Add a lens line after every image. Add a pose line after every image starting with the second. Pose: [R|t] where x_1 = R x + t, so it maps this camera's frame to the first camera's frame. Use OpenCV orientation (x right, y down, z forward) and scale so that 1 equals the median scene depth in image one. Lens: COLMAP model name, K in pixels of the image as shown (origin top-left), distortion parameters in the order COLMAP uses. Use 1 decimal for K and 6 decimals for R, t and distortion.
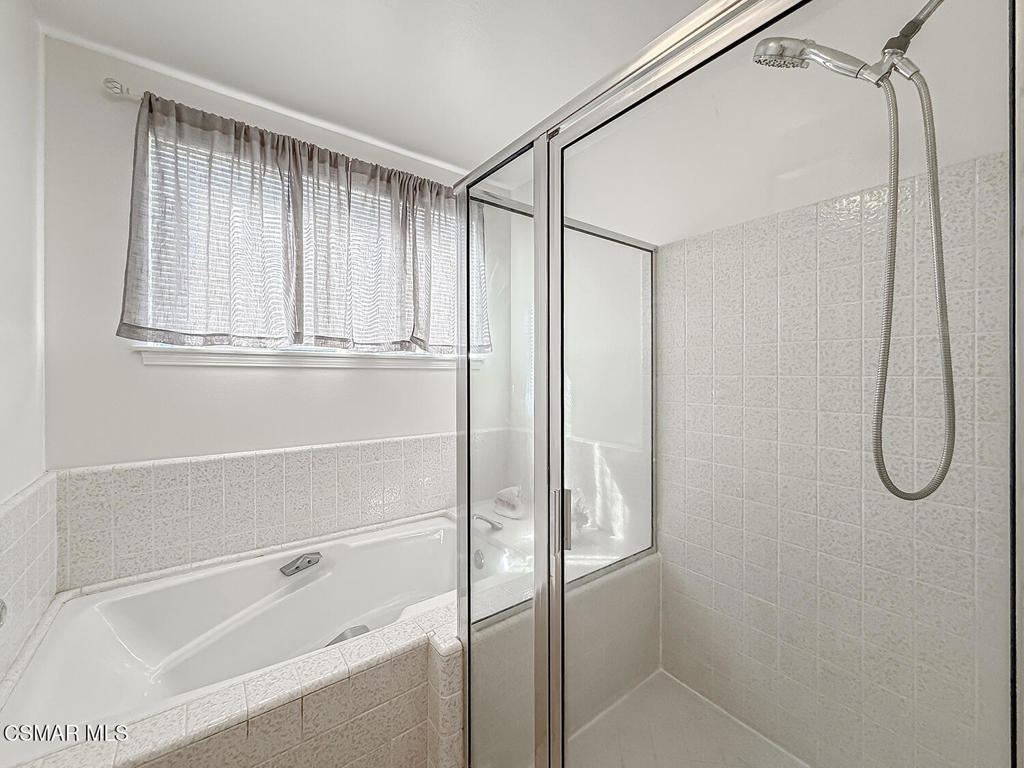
lens RADIAL K [[412.3, 0, 510.0], [0, 412.3, 360.2], [0, 0, 1]] dist [0.000468, -0.000183]
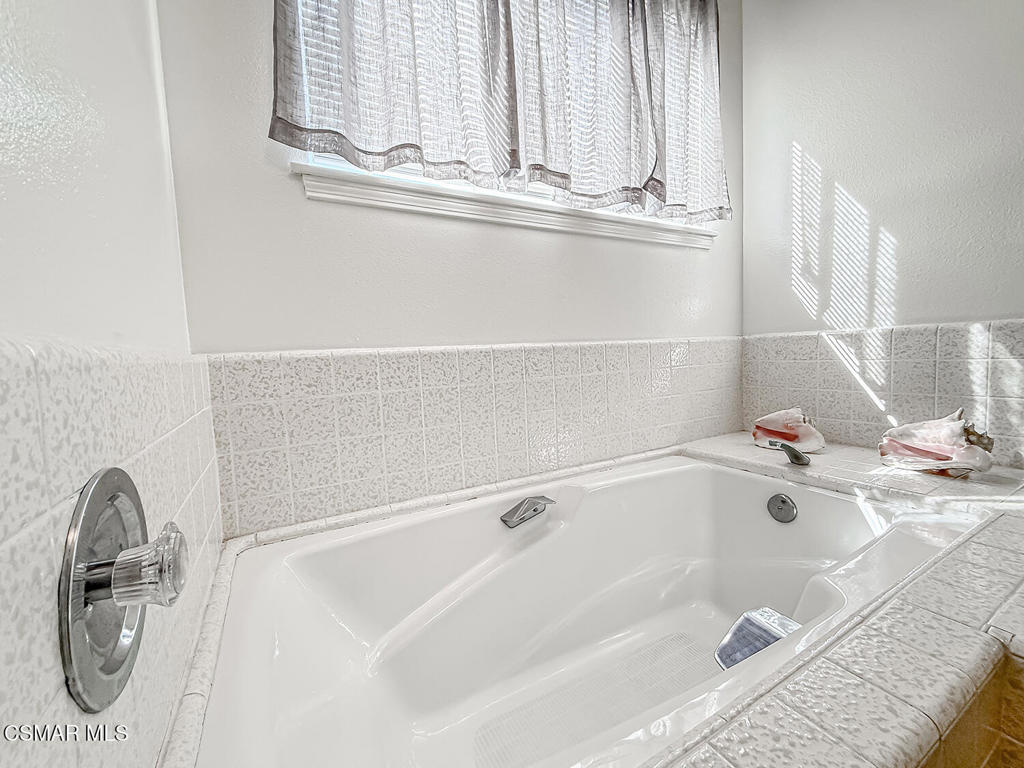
lens RADIAL K [[415.7, 0, 510.2], [0, 415.7, 365.7], [0, 0, 1]] dist [-0.000064, -0.000039]
pose [[0.989220, -0.042956, -0.139998, -0.457027], [0.051630, 0.996926, 0.058930, 0.228214], [0.137037, -0.065523, 0.988397, 0.358373]]
